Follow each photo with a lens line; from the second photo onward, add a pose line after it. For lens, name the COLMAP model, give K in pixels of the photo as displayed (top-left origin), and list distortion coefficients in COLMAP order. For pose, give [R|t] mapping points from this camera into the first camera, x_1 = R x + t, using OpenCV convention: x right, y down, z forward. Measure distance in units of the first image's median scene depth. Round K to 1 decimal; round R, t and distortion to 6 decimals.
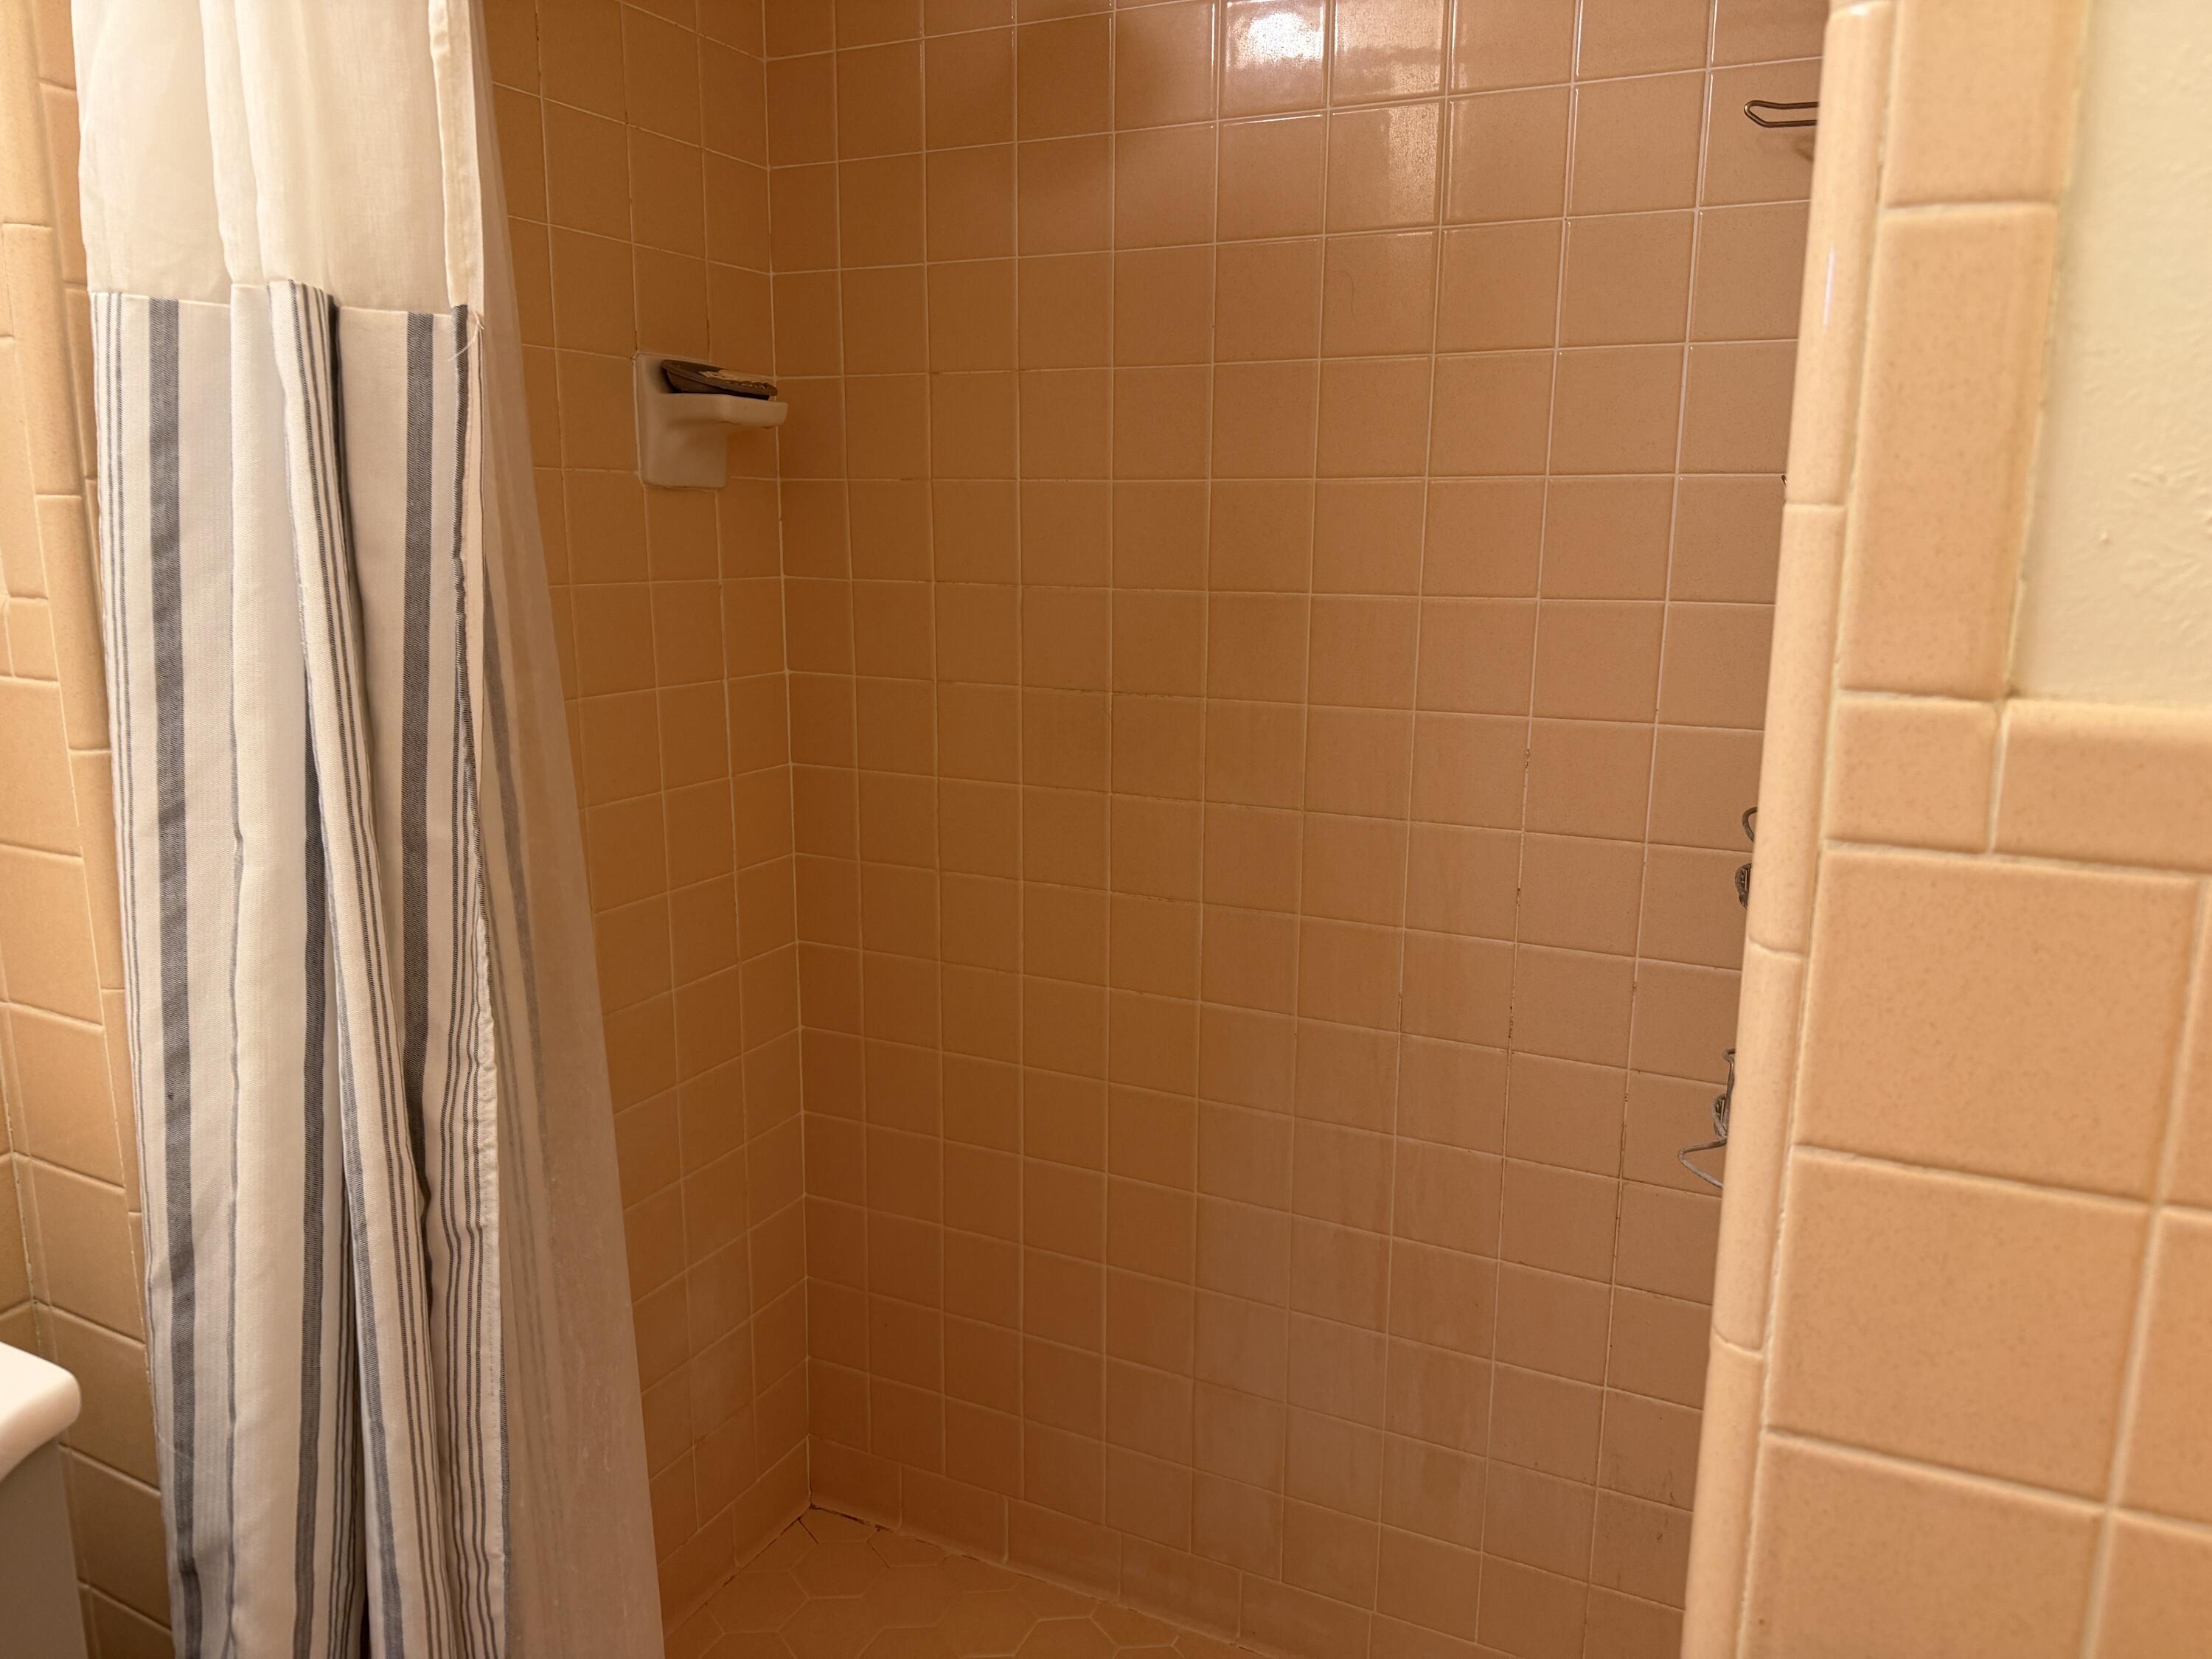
lens RADIAL K [[1544.0, 0, 1189.4], [0, 1544.0, 835.6], [0, 0, 1]] dist [0.073124, -0.095539]
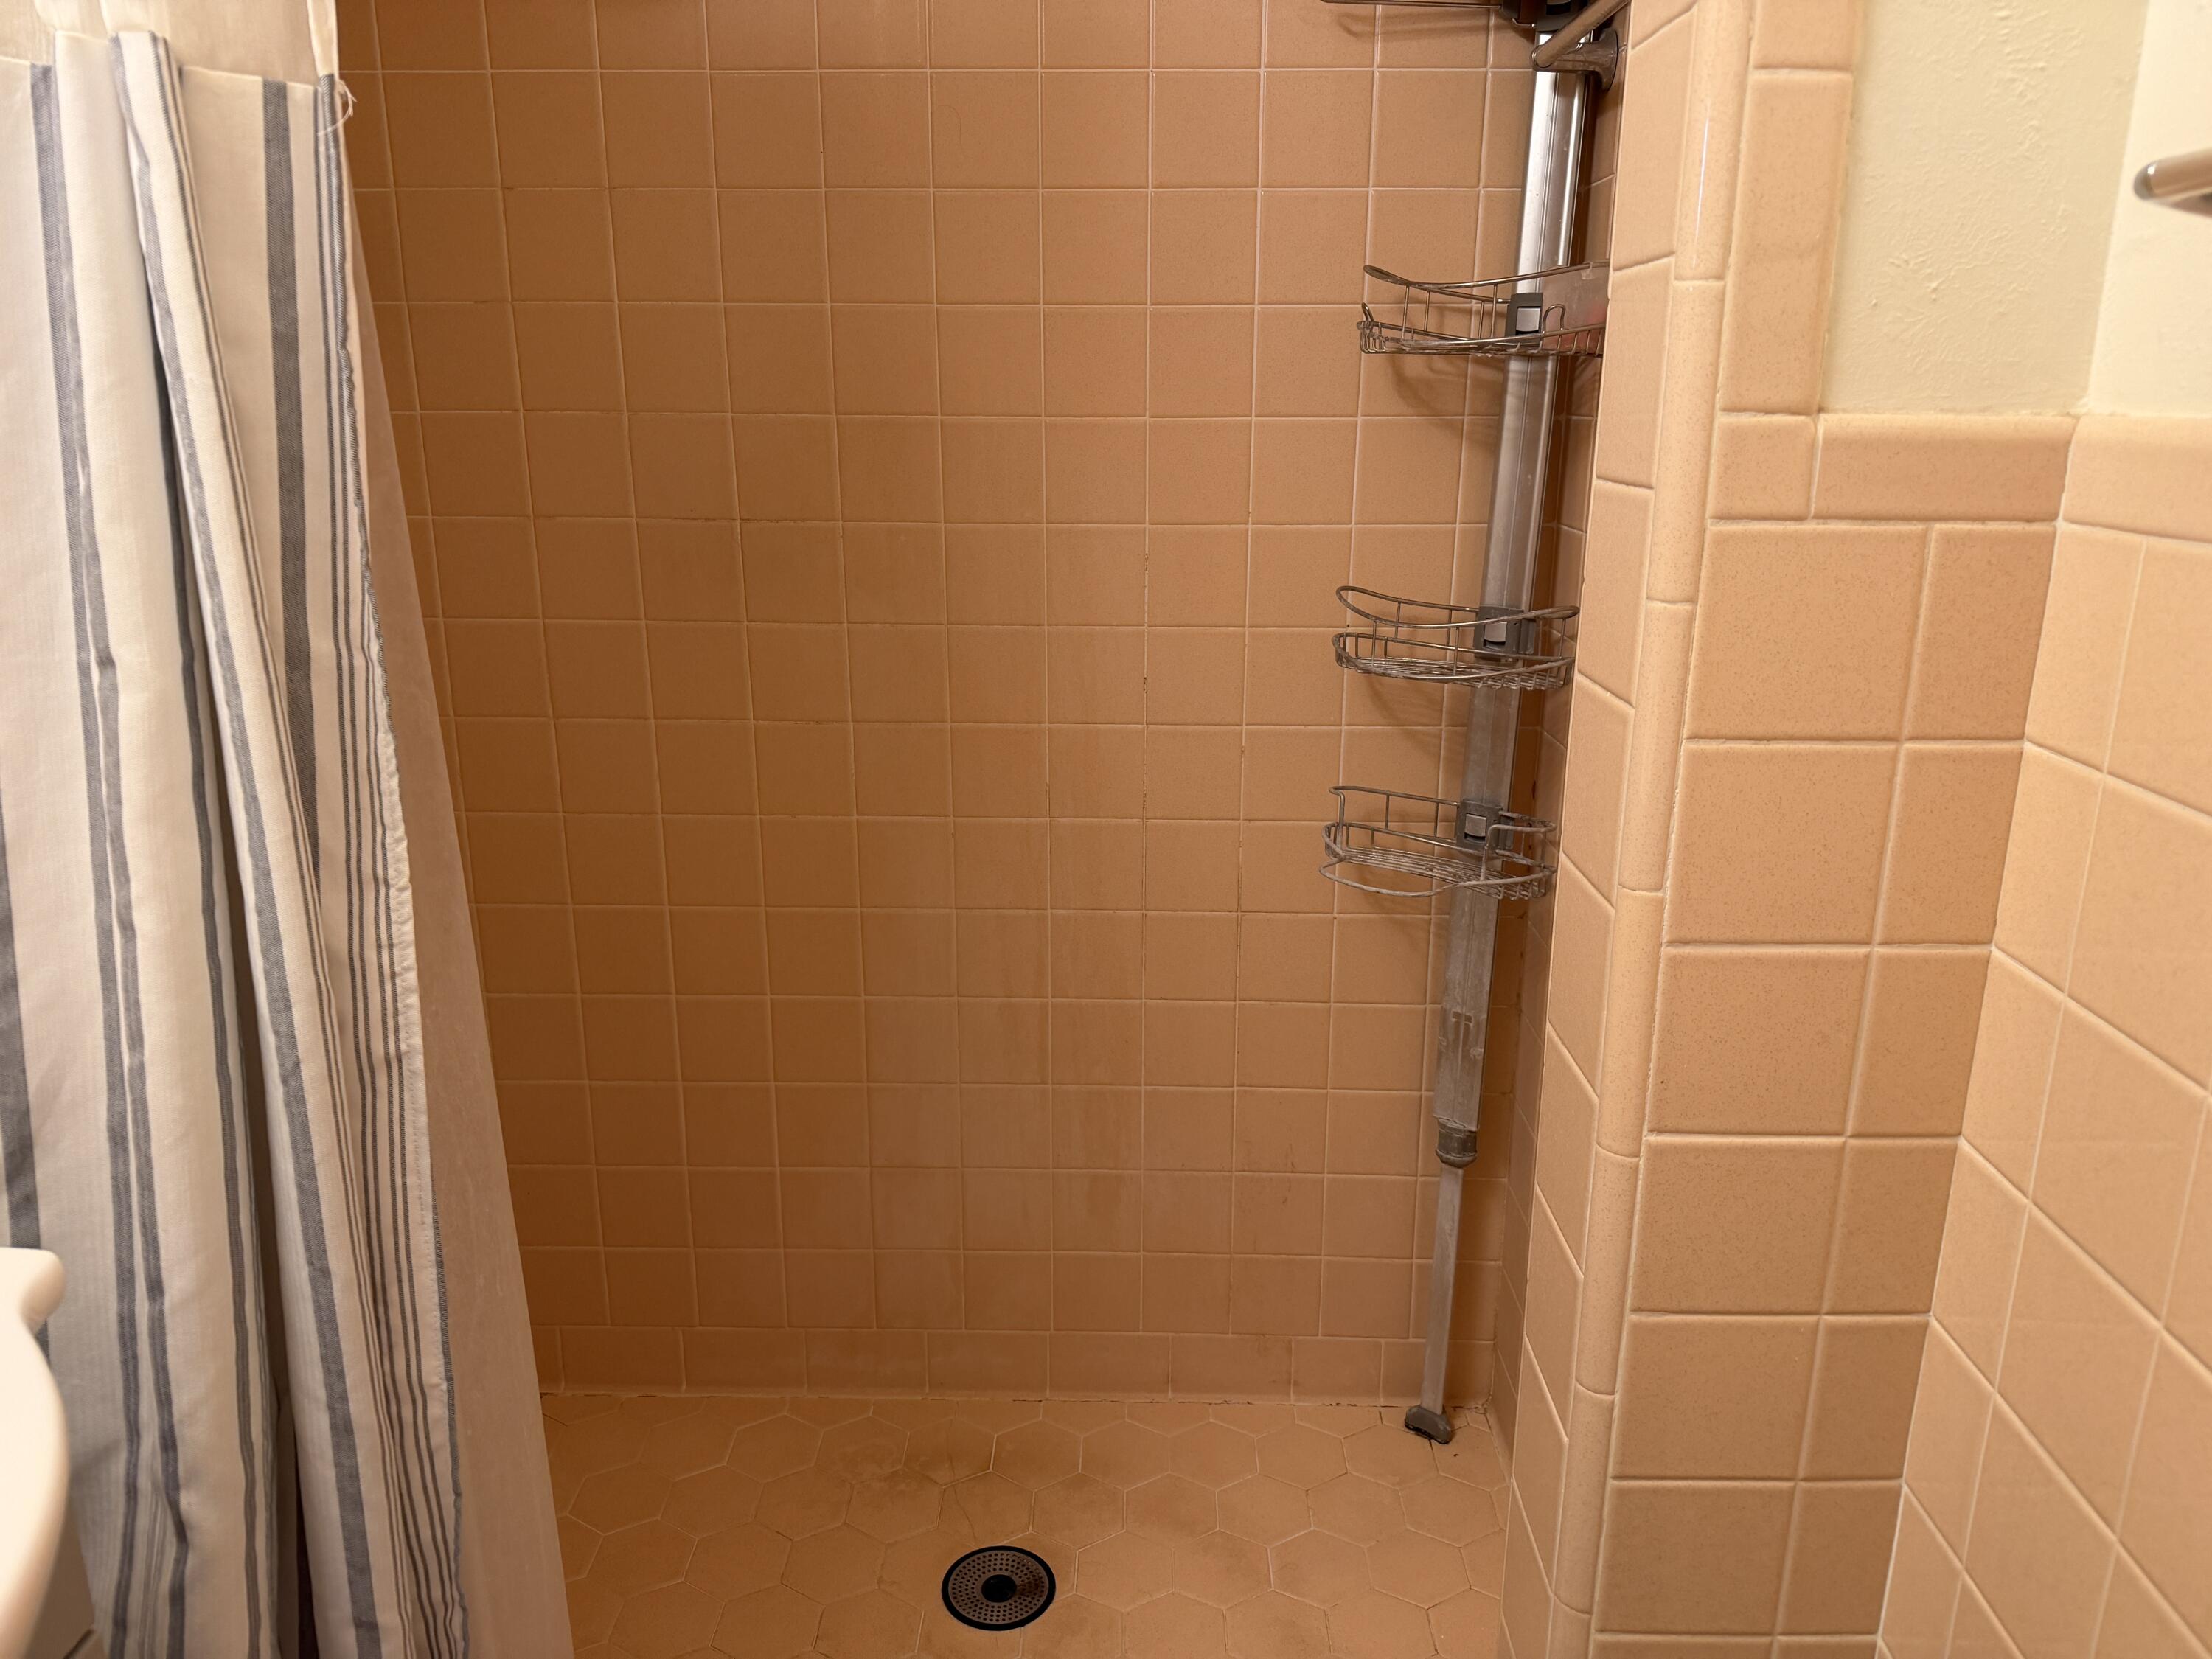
lens RADIAL K [[1547.2, 0, 1106.0], [0, 1547.2, 829.5], [0, 0, 1]] dist [0.144992, -0.240537]
pose [[0.909774, -0.118001, 0.397978, -0.435260], [0.090732, 0.992090, 0.086744, 0.066875], [-0.405066, -0.042808, 0.913285, -0.071678]]
